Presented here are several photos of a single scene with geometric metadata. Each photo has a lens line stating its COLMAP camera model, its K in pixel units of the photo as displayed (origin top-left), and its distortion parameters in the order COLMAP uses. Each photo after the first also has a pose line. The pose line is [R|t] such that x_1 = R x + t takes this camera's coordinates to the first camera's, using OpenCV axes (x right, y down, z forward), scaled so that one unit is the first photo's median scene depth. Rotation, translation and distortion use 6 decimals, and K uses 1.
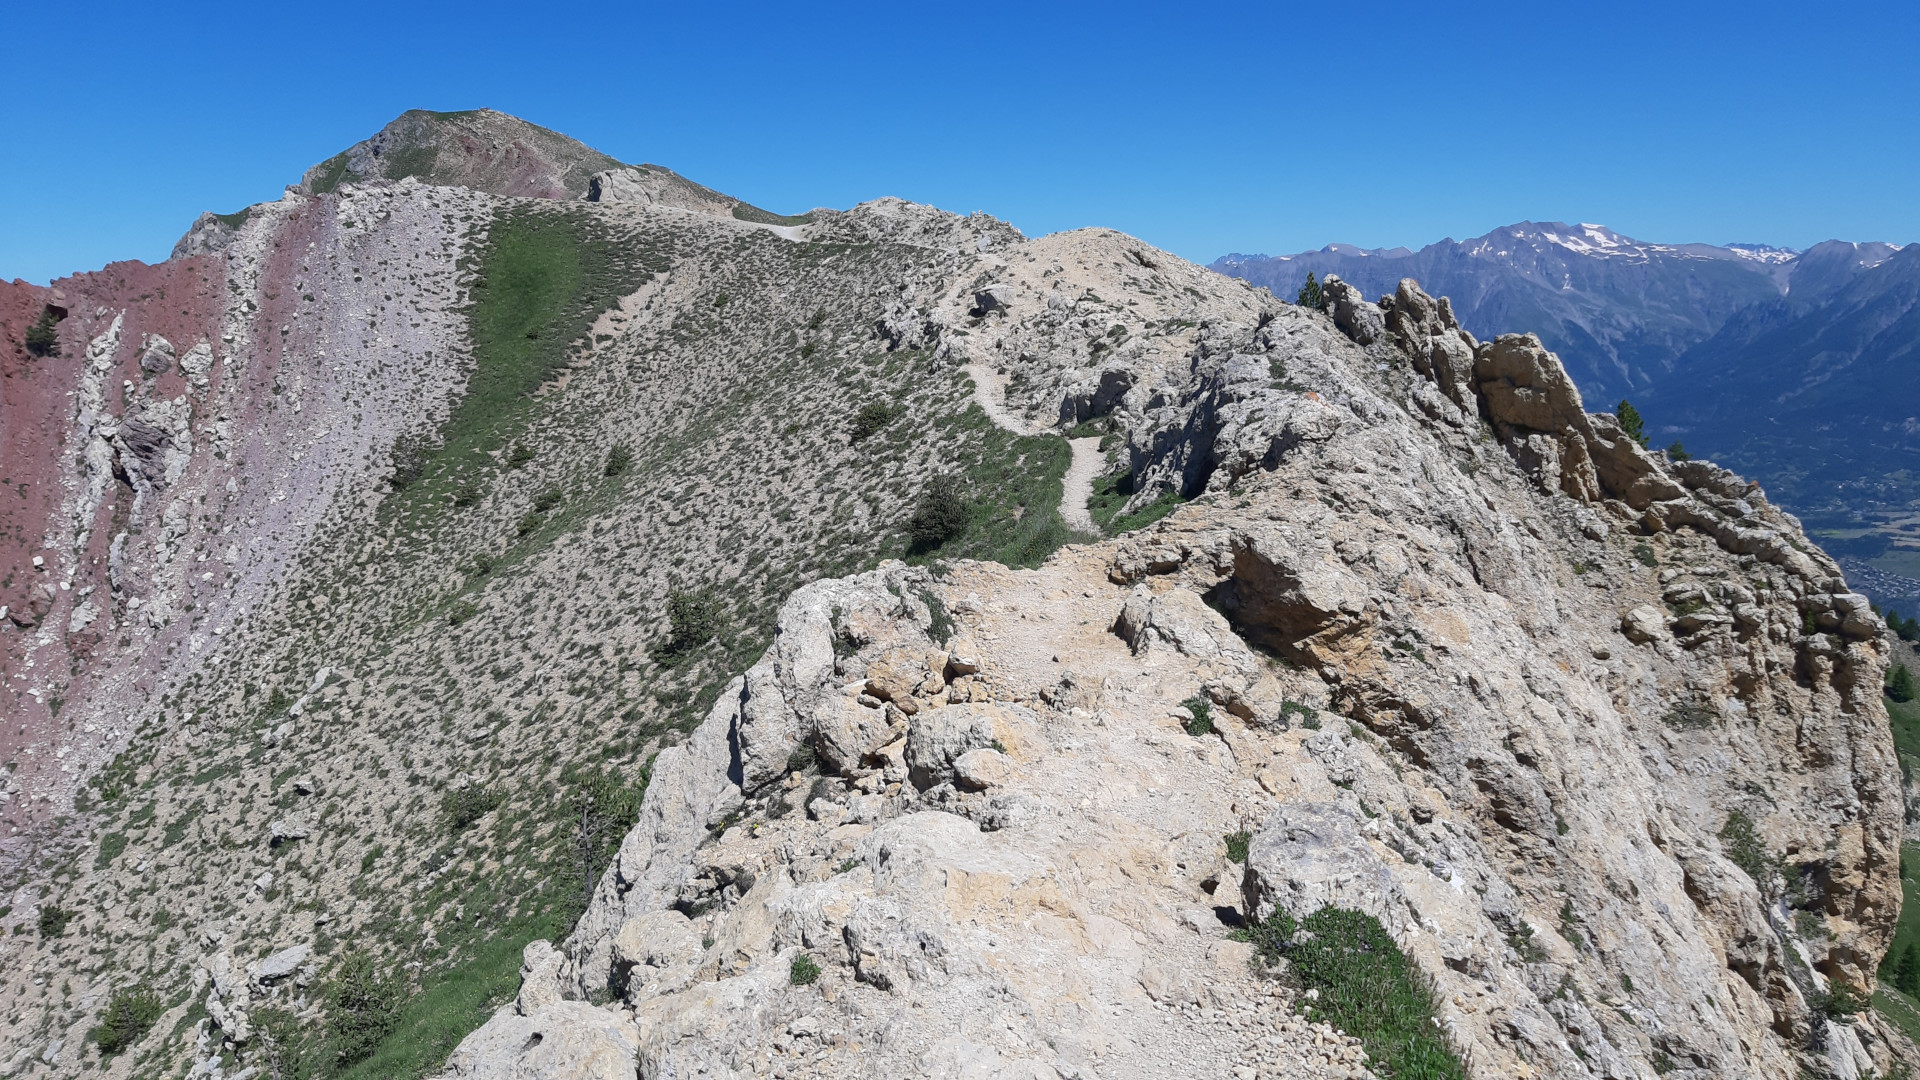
lens RADIAL K [[1521.7, 0, 970.8], [0, 1521.7, 542.2], [0, 0, 1]] dist [0.111111, -0.200965]
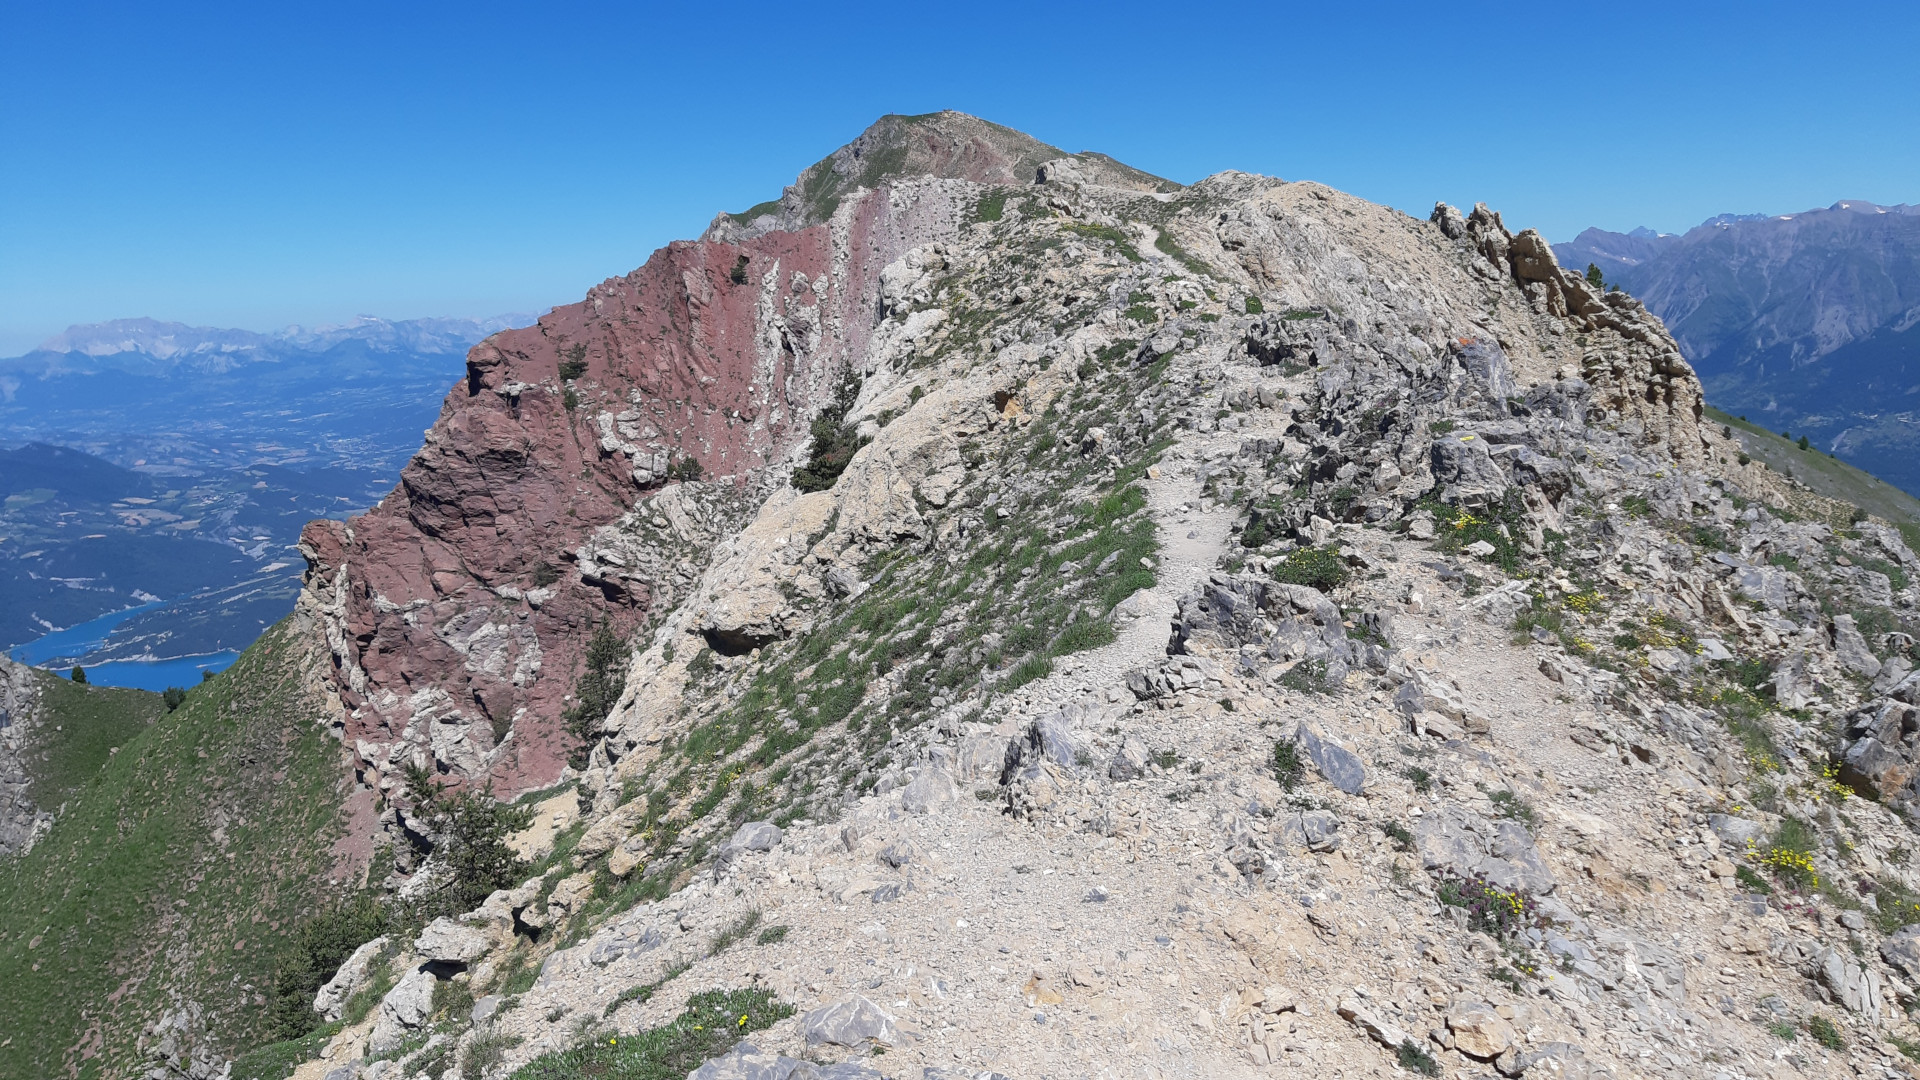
lens RADIAL K [[1521.7, 0, 970.8], [0, 1521.7, 542.2], [0, 0, 1]] dist [0.111111, -0.200965]
pose [[0.960816, 0.022936, -0.276238, 0.221776], [-0.019619, 0.999698, 0.014766, 0.219071], [0.276493, -0.008768, 0.960976, -0.936983]]
